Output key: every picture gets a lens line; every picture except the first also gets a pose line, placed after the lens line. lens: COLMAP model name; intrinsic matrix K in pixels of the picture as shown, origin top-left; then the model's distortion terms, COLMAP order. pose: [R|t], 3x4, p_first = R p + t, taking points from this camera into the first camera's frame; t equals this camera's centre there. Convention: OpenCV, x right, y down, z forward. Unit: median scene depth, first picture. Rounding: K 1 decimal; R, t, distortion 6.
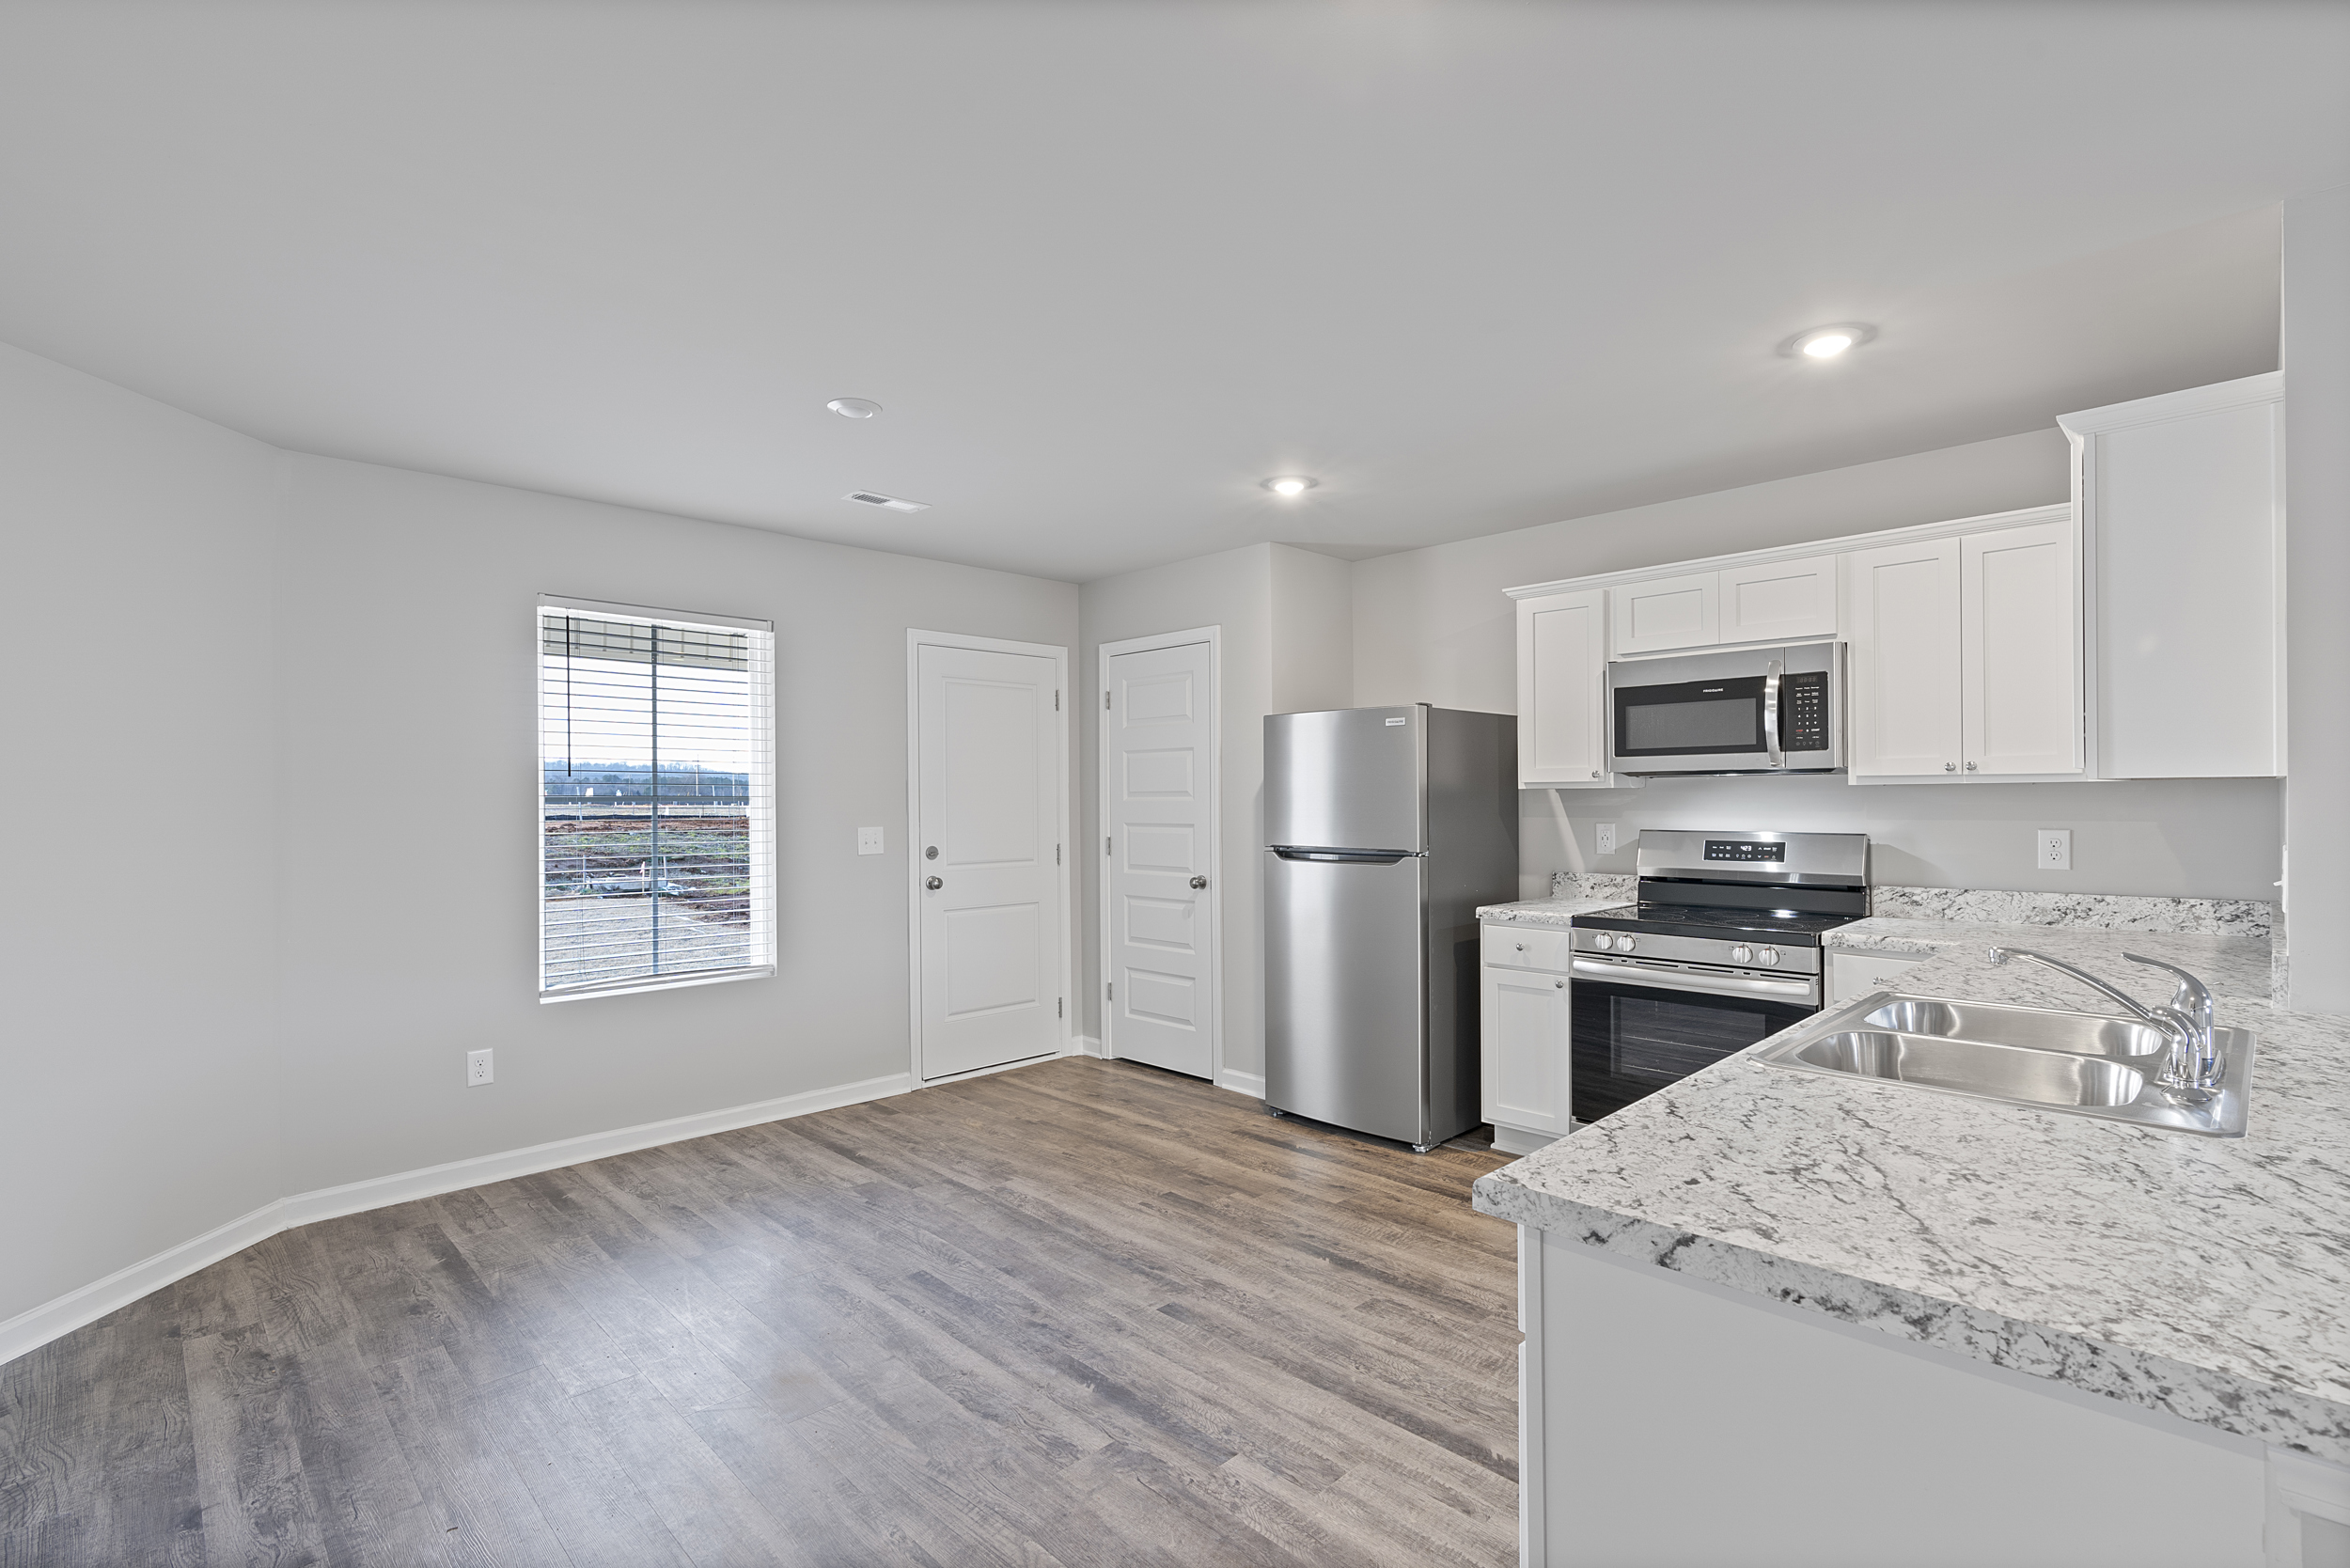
lens RADIAL K [[1086.6, 0, 1179.0], [0, 1086.6, 786.7], [0, 0, 1]] dist [-0.009754, 0.000362]
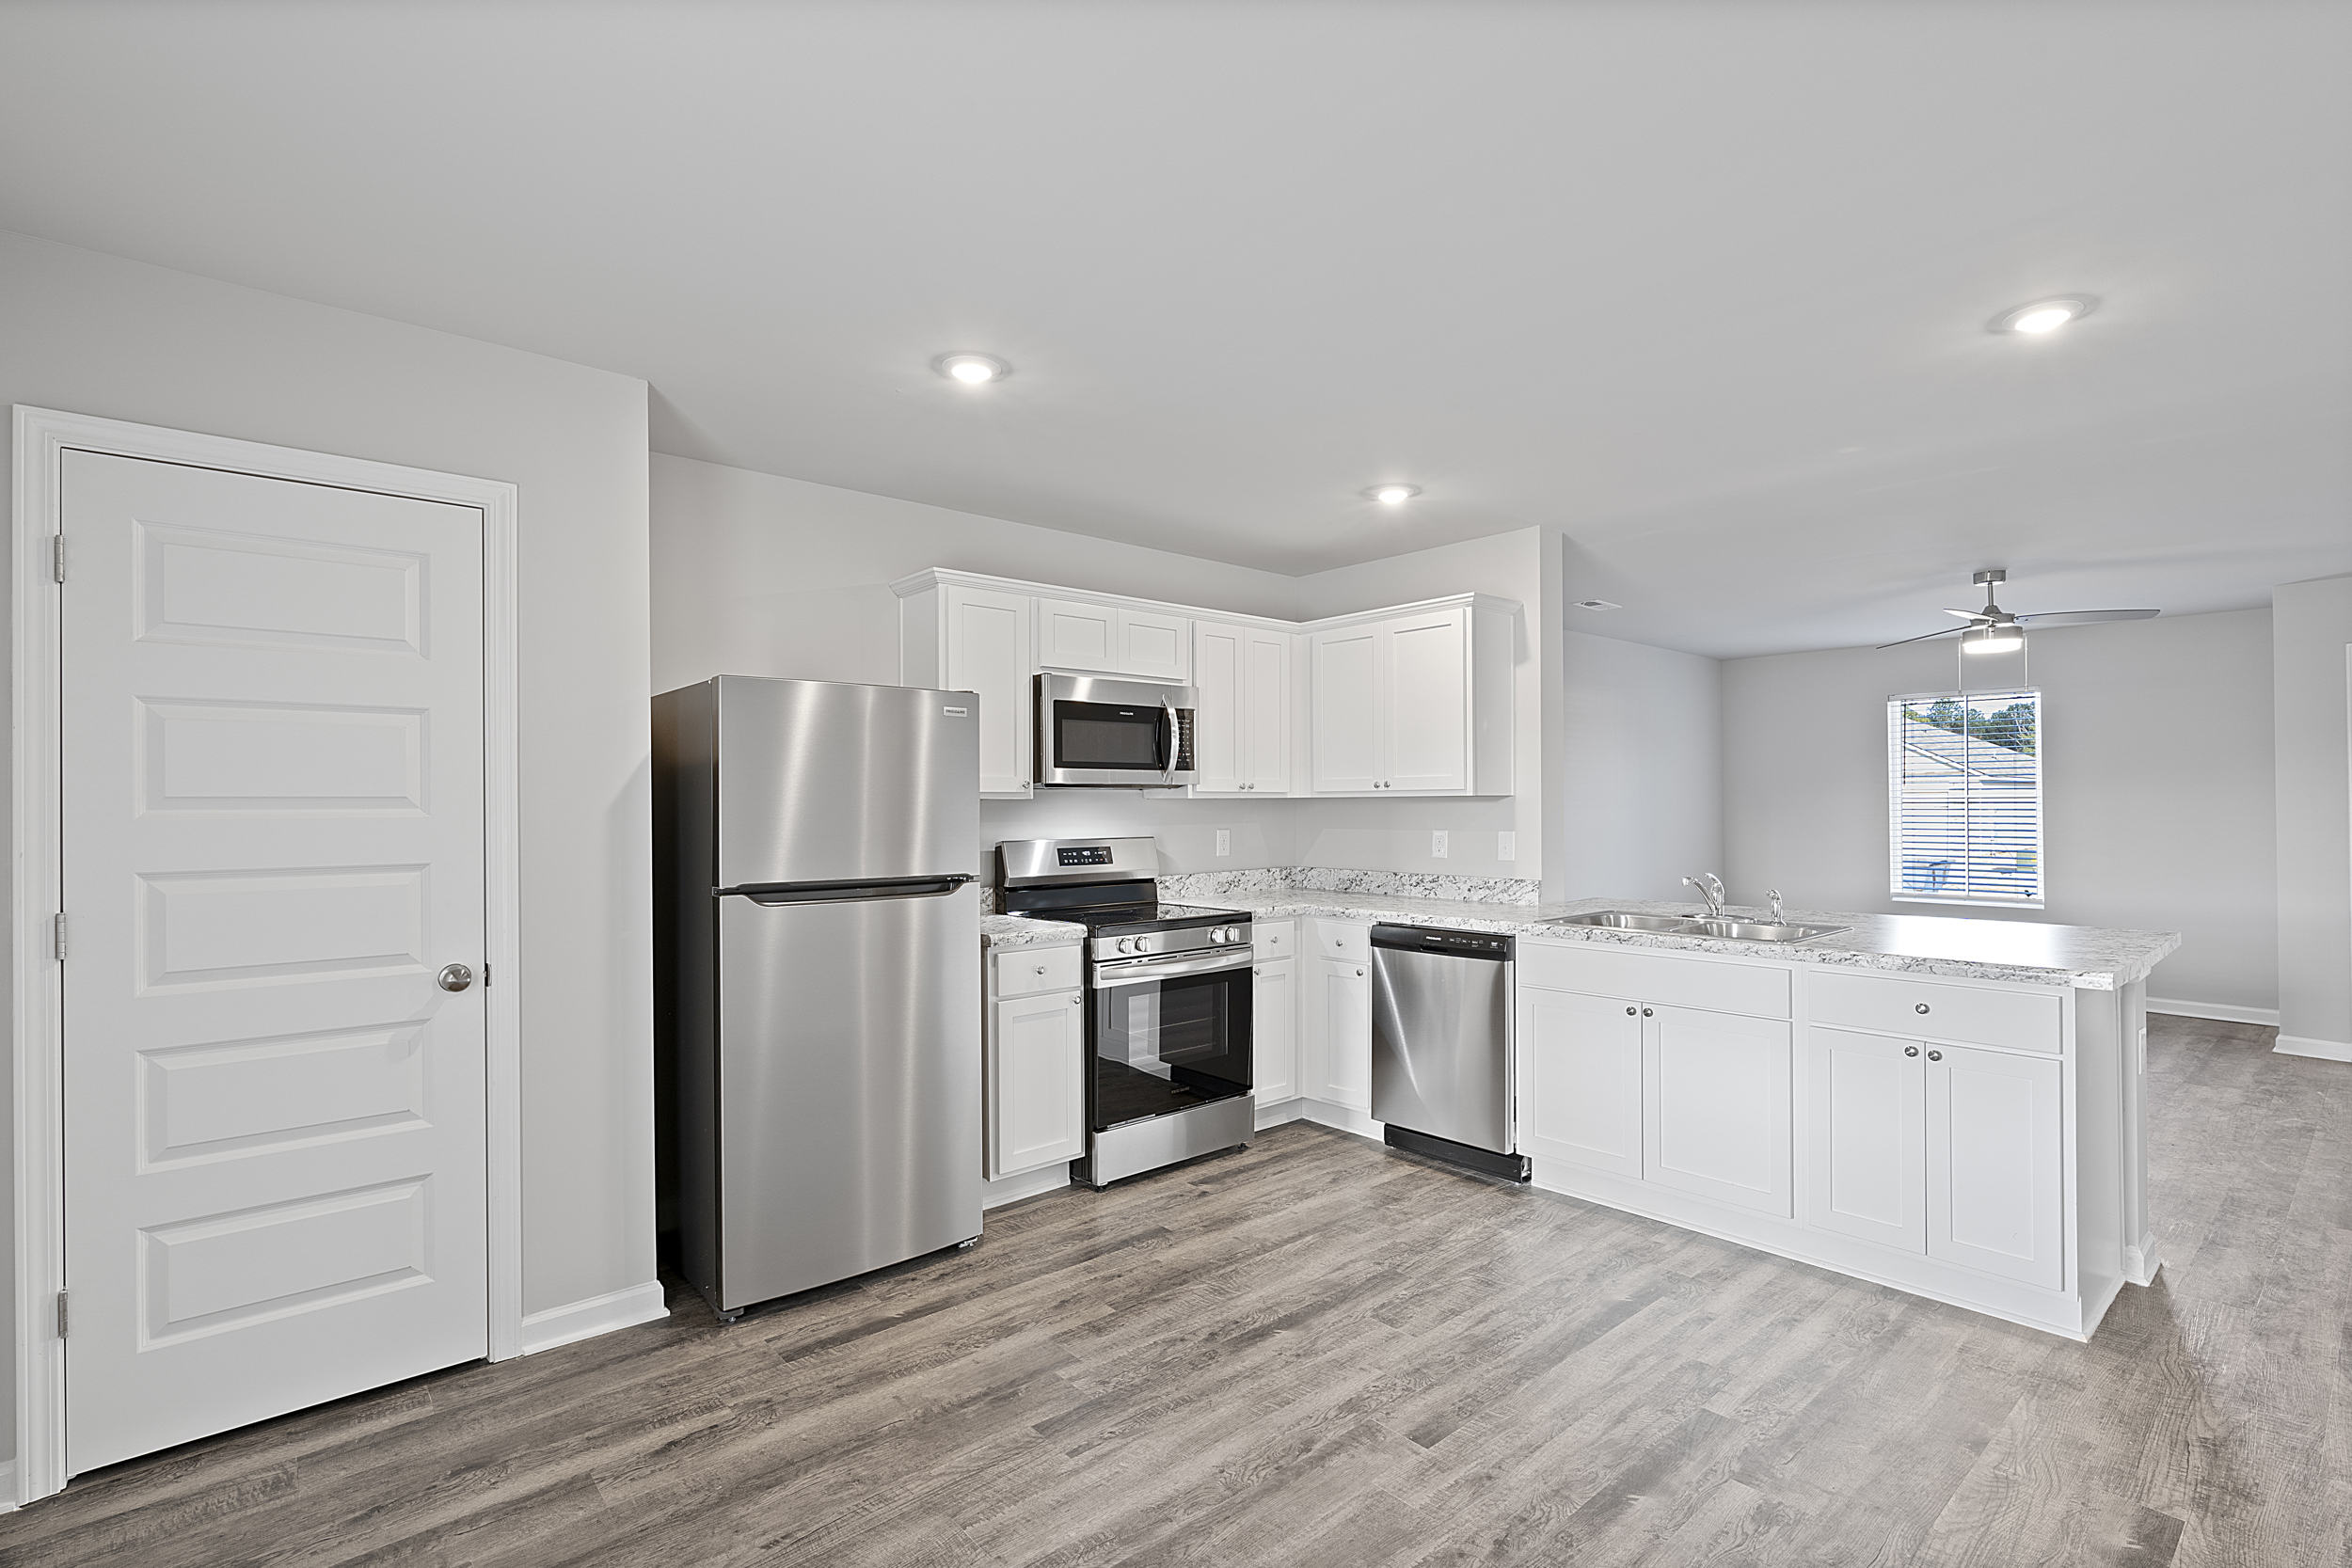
lens RADIAL K [[1087.4, 0, 1179.9], [0, 1087.4, 802.0], [0, 0, 1]] dist [-0.009754, 0.000362]
pose [[0.063915, 0.011230, 0.997892, -0.665027], [0.000501, 0.999936, -0.011285, 0.017533], [-0.997955, 0.001221, 0.063906, 0.912894]]
